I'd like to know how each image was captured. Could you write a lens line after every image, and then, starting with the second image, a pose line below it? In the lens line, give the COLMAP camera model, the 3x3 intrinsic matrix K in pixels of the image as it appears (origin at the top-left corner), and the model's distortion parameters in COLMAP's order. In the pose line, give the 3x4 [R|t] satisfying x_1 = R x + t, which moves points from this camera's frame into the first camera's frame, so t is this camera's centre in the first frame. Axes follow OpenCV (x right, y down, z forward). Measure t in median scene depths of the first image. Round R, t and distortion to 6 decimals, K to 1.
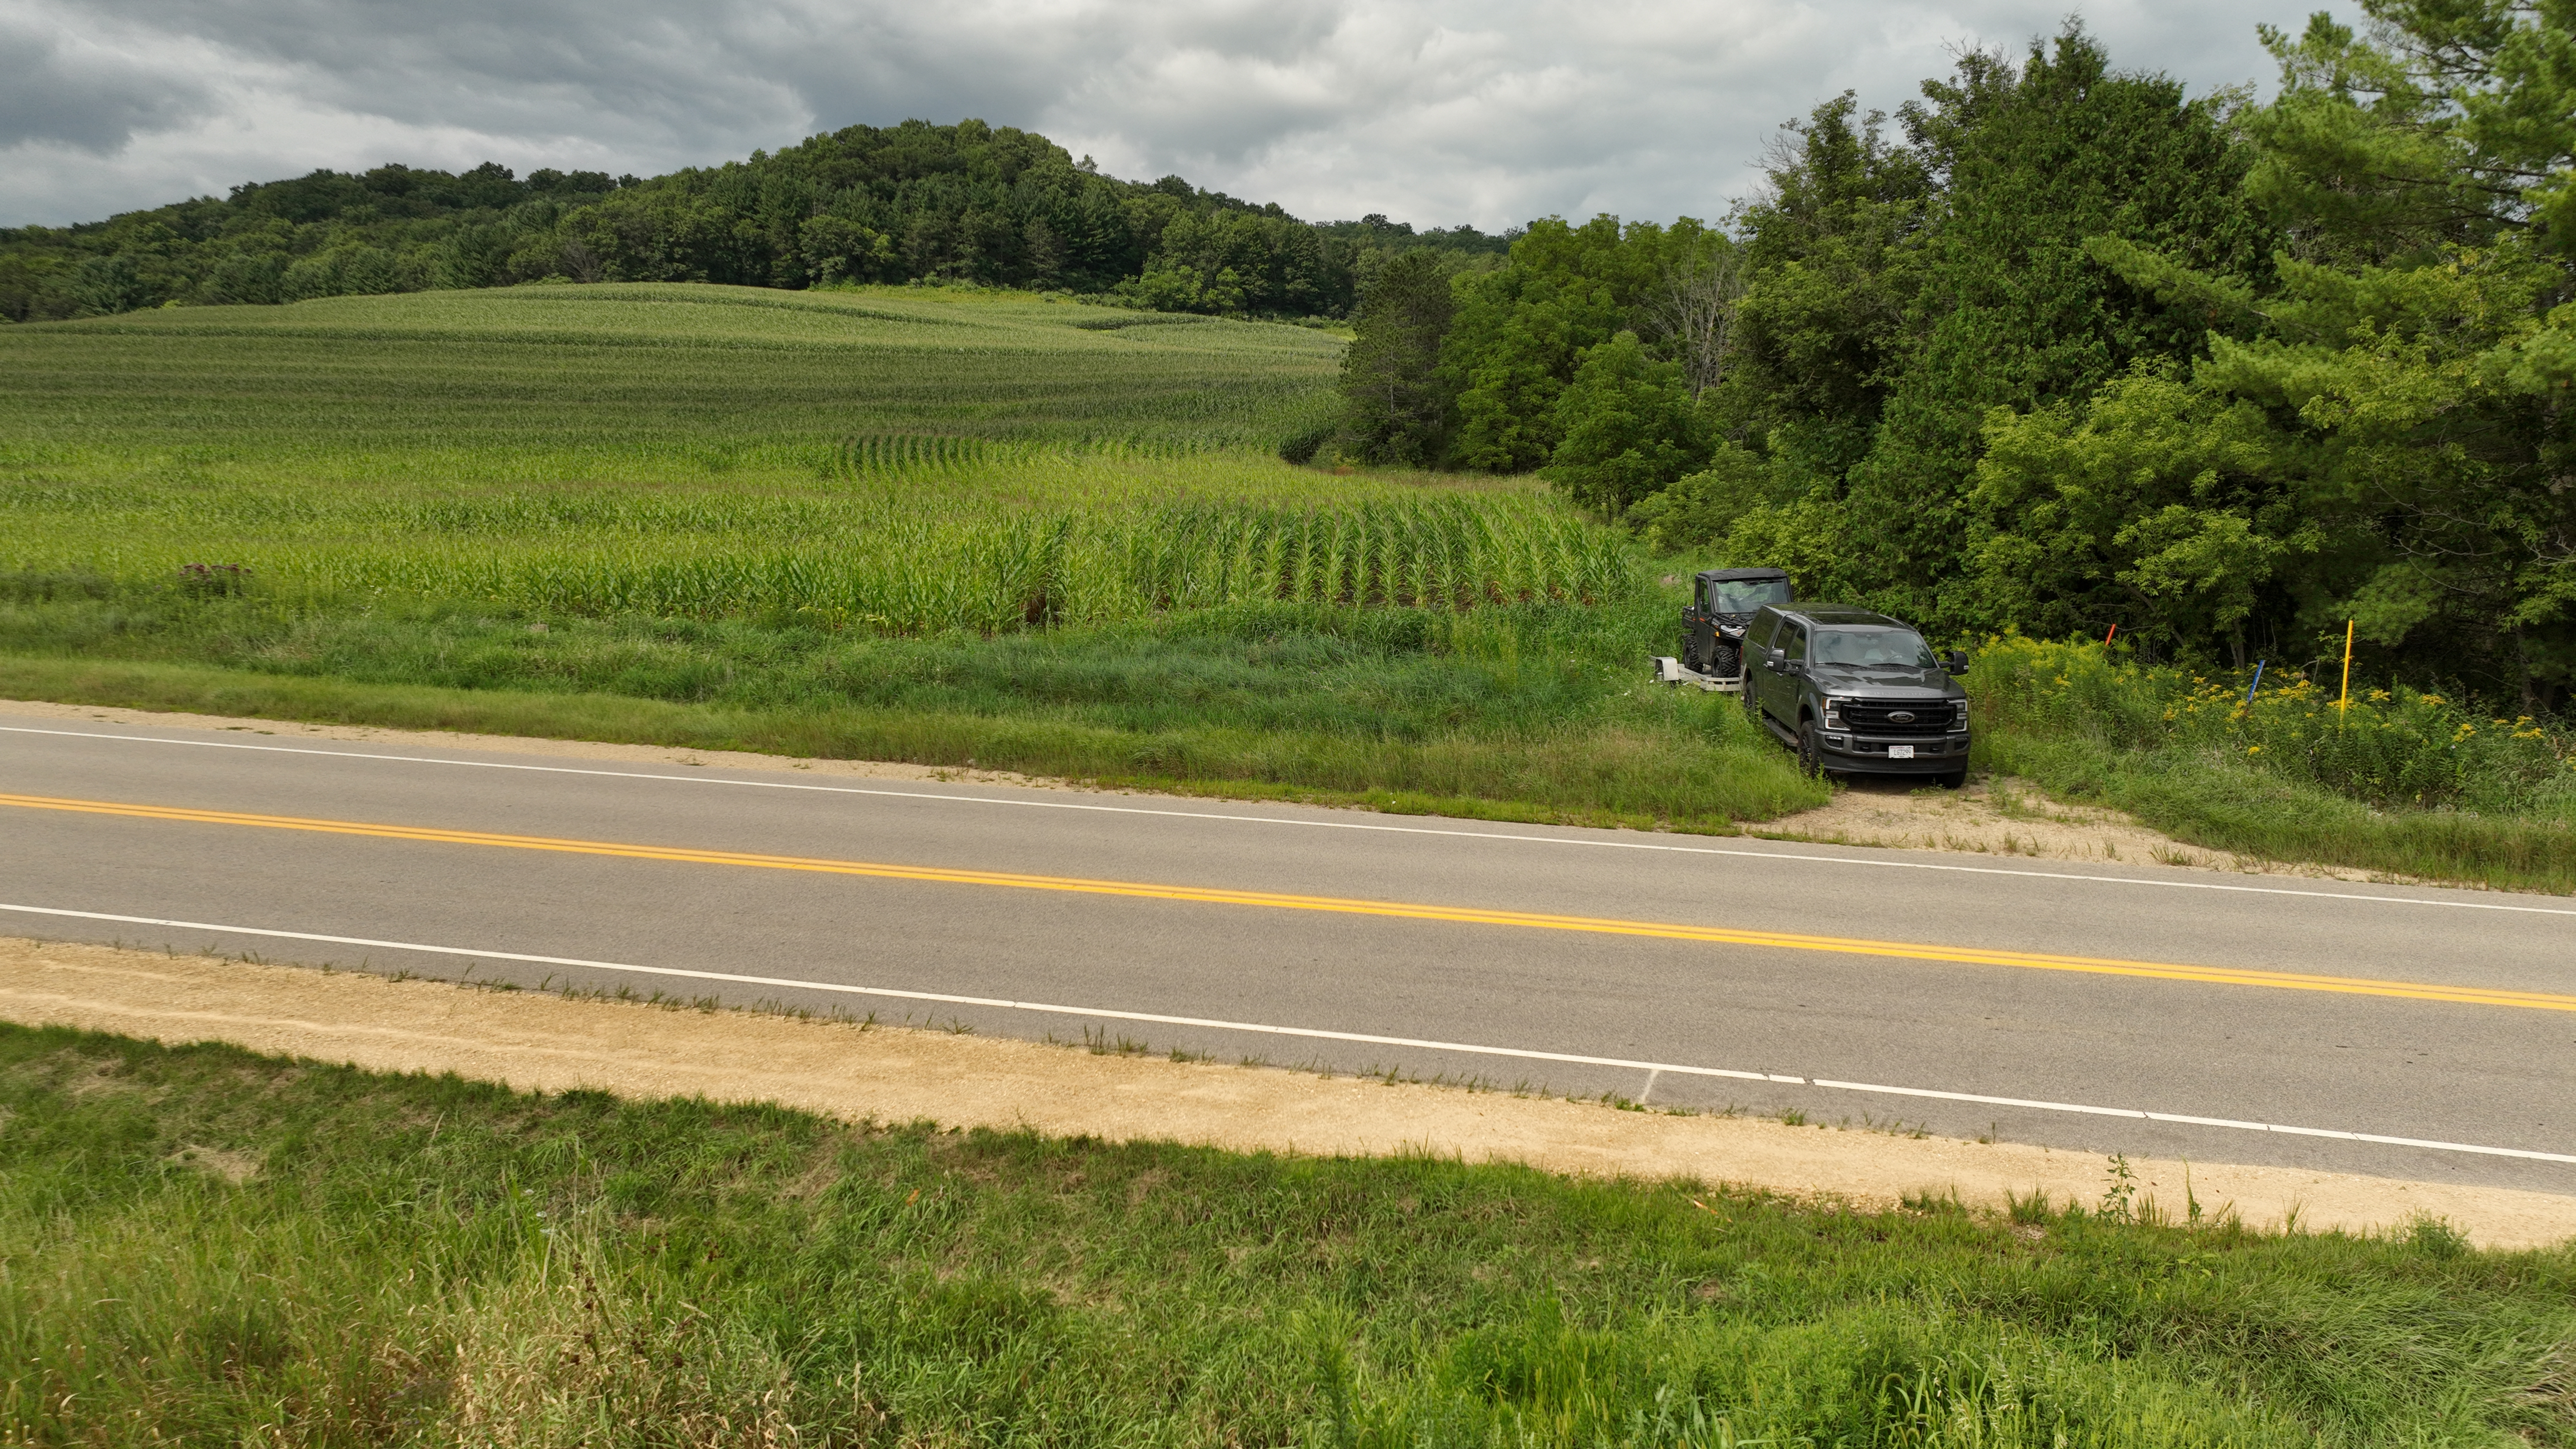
lens RADIAL K [[1801.4, 0, 1288.0], [0, 1801.4, 724.5], [0, 0, 1]] dist [-0.003287, 0.025917]
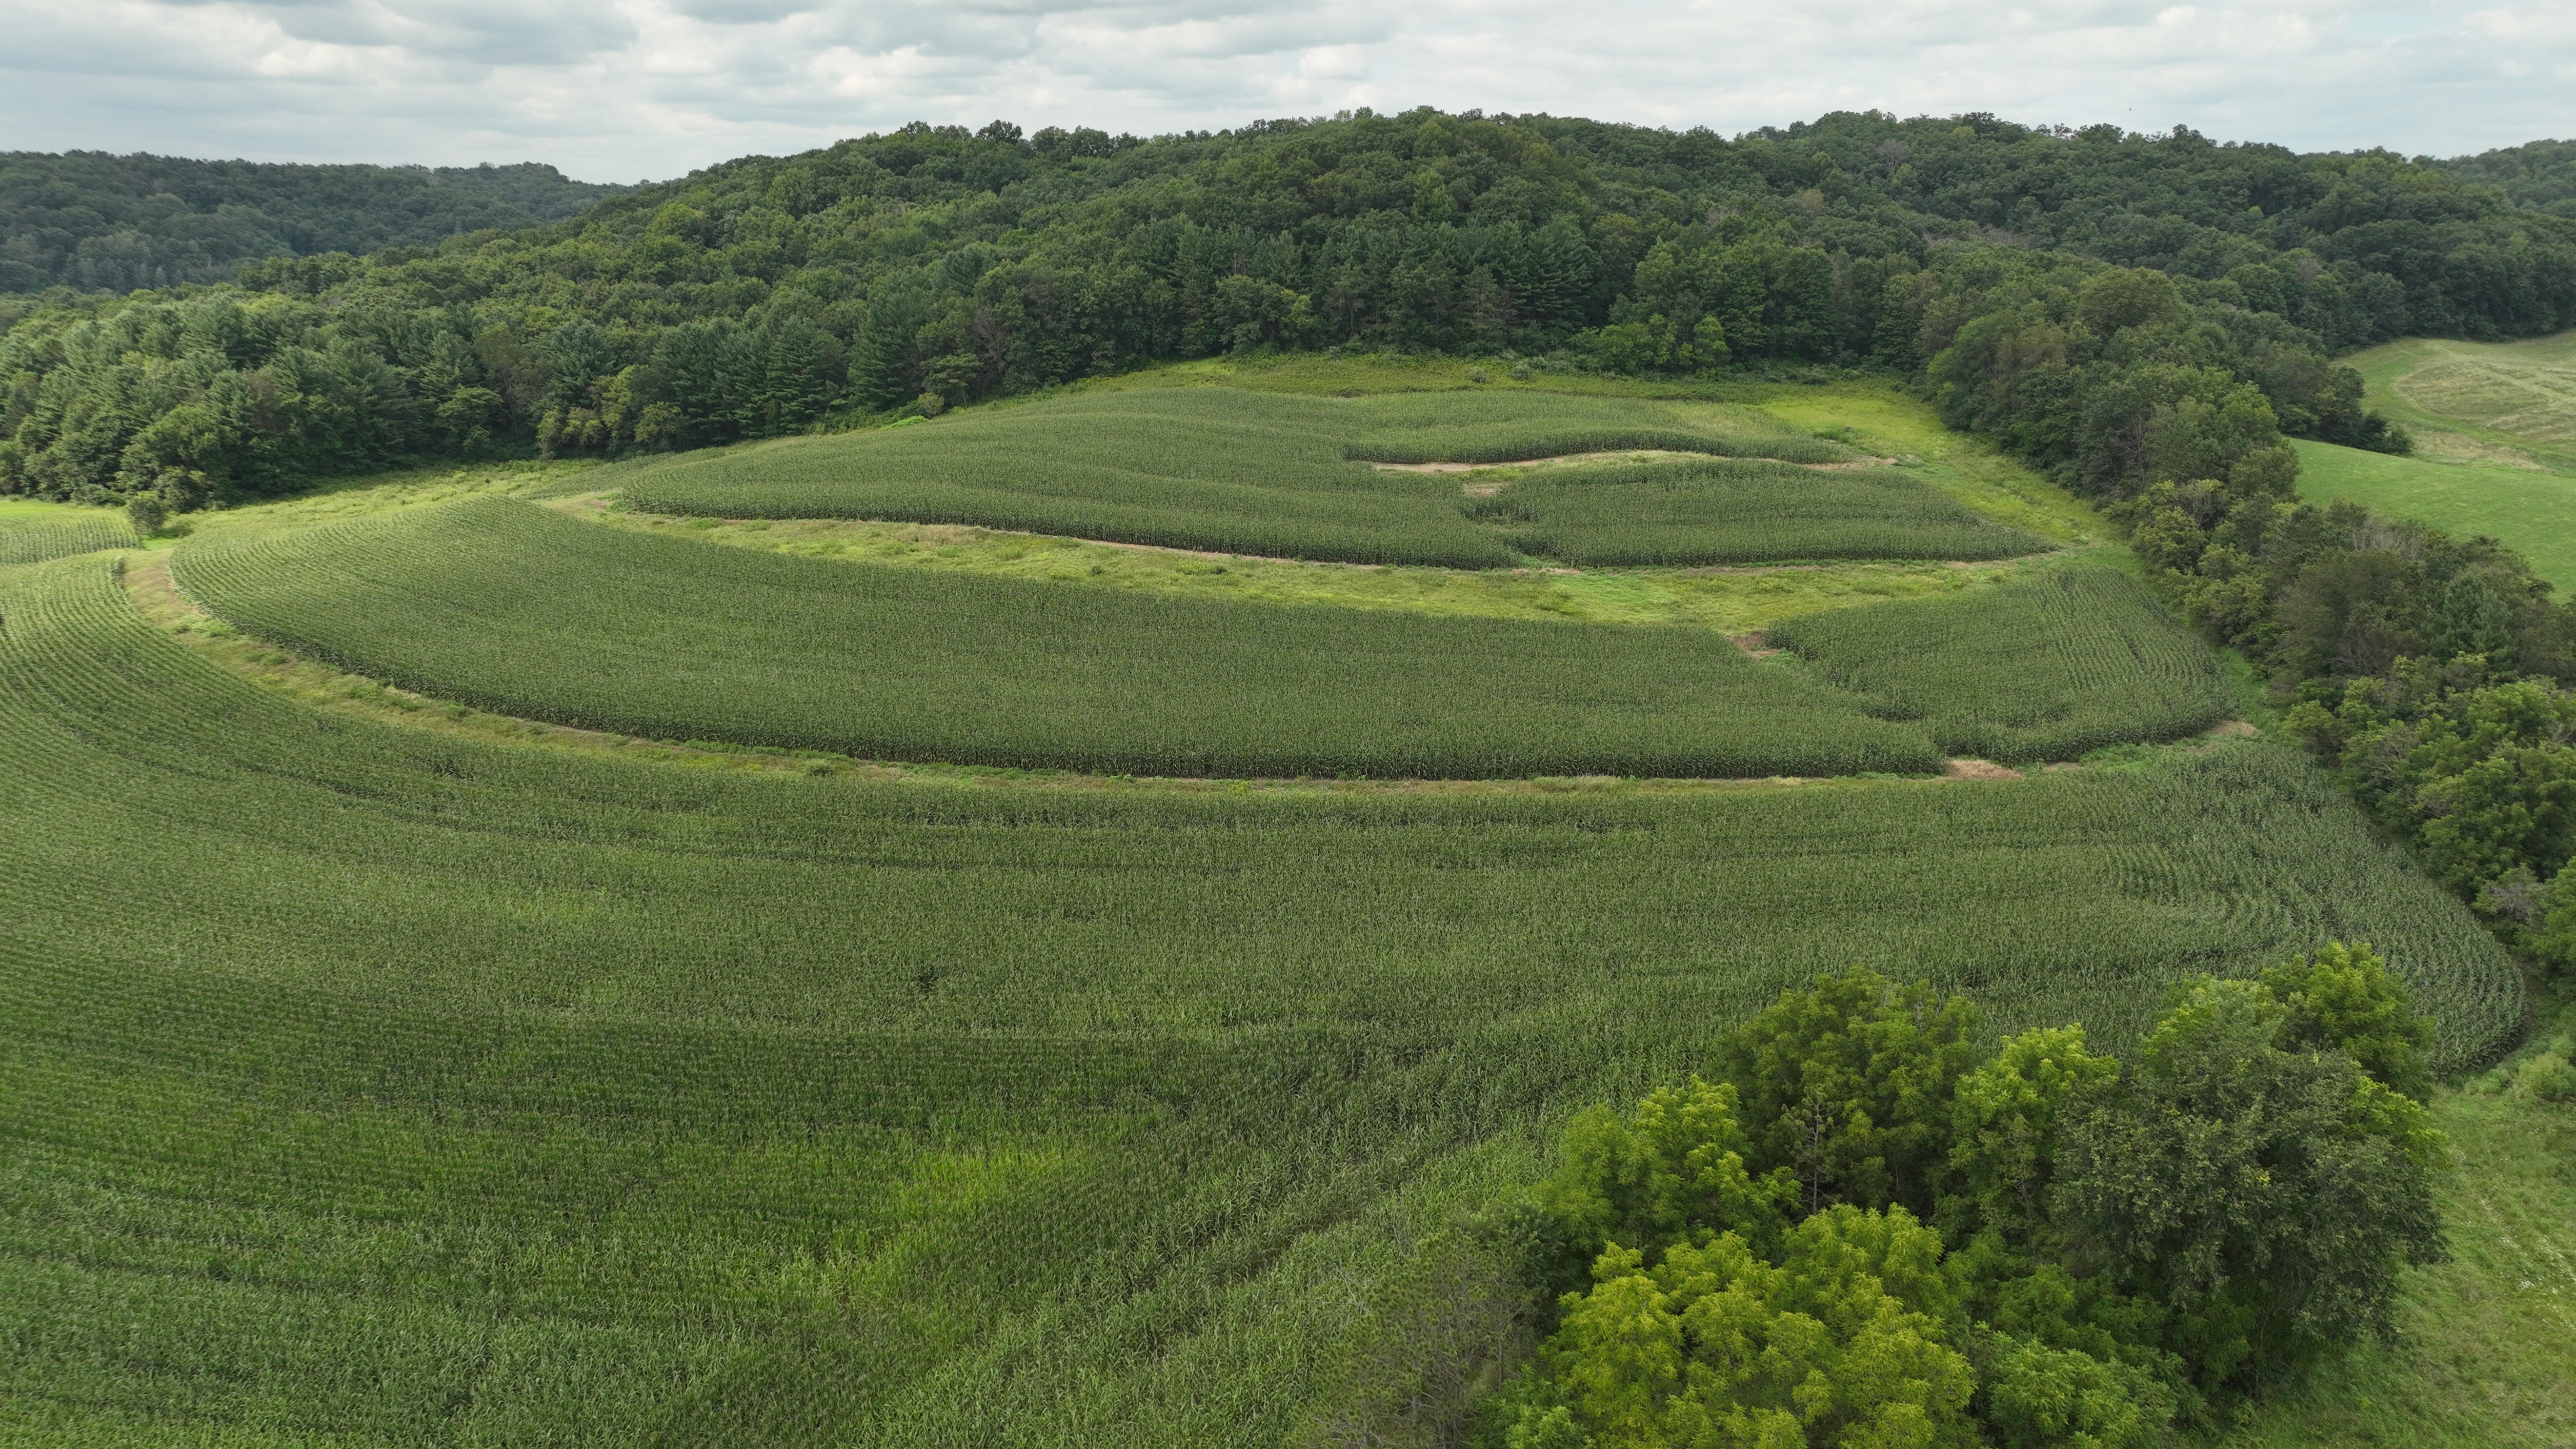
lens RADIAL K [[1801.4, 0, 1288.0], [0, 1801.4, 724.5], [0, 0, 1]] dist [-0.003287, 0.025917]
pose [[0.944459, 0.088000, -0.316627, 0.067675], [-0.050714, 0.990967, 0.124146, -0.169837], [0.324692, -0.101194, 0.940391, 0.137637]]
